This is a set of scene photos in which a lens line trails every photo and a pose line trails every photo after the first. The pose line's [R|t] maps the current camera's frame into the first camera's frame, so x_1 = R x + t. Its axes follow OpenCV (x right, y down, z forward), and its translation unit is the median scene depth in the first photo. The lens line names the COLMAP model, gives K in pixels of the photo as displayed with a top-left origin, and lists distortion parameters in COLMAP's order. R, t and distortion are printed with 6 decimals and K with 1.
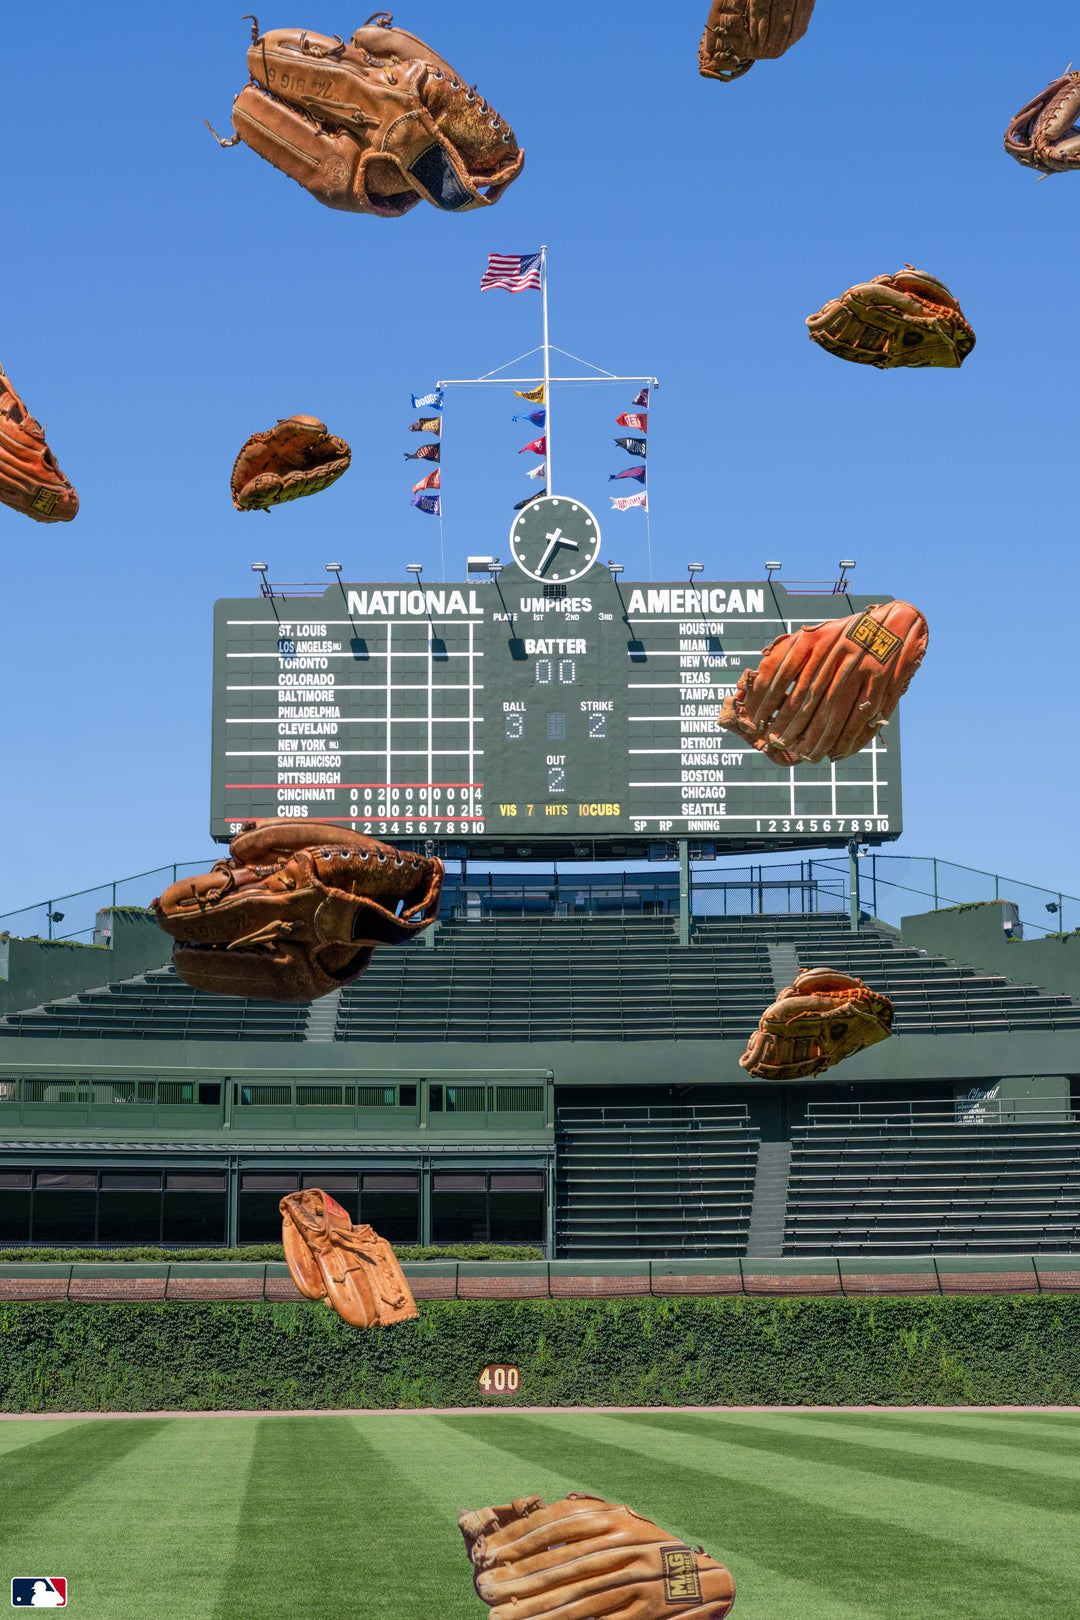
lens RADIAL K [[6816.4, 0, 525.6], [0, 6816.4, 814.9], [0, 0, 1]] dist [0.242786, 0.000000]
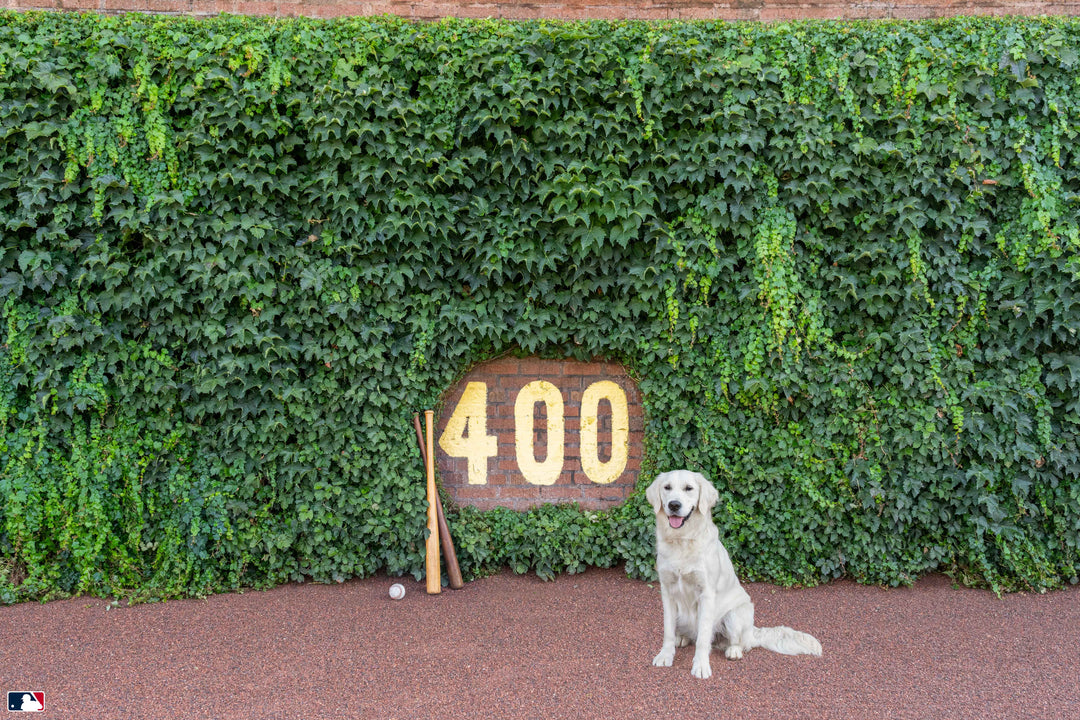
lens RADIAL K [[4544.3, 0, 540.0], [0, 4544.3, 360.9], [0, 0, 1]] dist [0.242786, 0.000000]
pose [[0.999955, 0.008158, -0.004915, -0.003158], [-0.007749, 0.996907, 0.078207, 0.070590], [0.005538, -0.078166, 0.996925, 0.873023]]
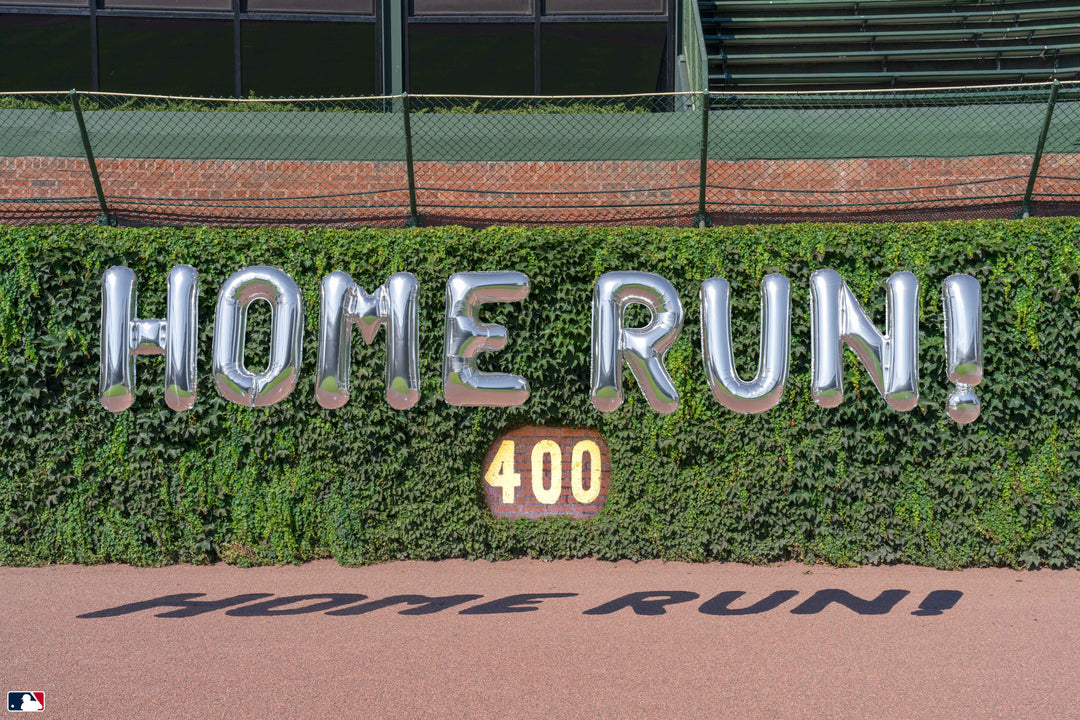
lens RADIAL K [[4544.3, 0, 540.1], [0, 4544.3, 359.9], [0, 0, 1]] dist [0.242786, 0.000000]
pose [[0.999842, 0.008815, -0.015445, -0.000793], [-0.007776, 0.997784, 0.066077, 0.063335], [0.015993, -0.065947, 0.997695, 0.788425]]
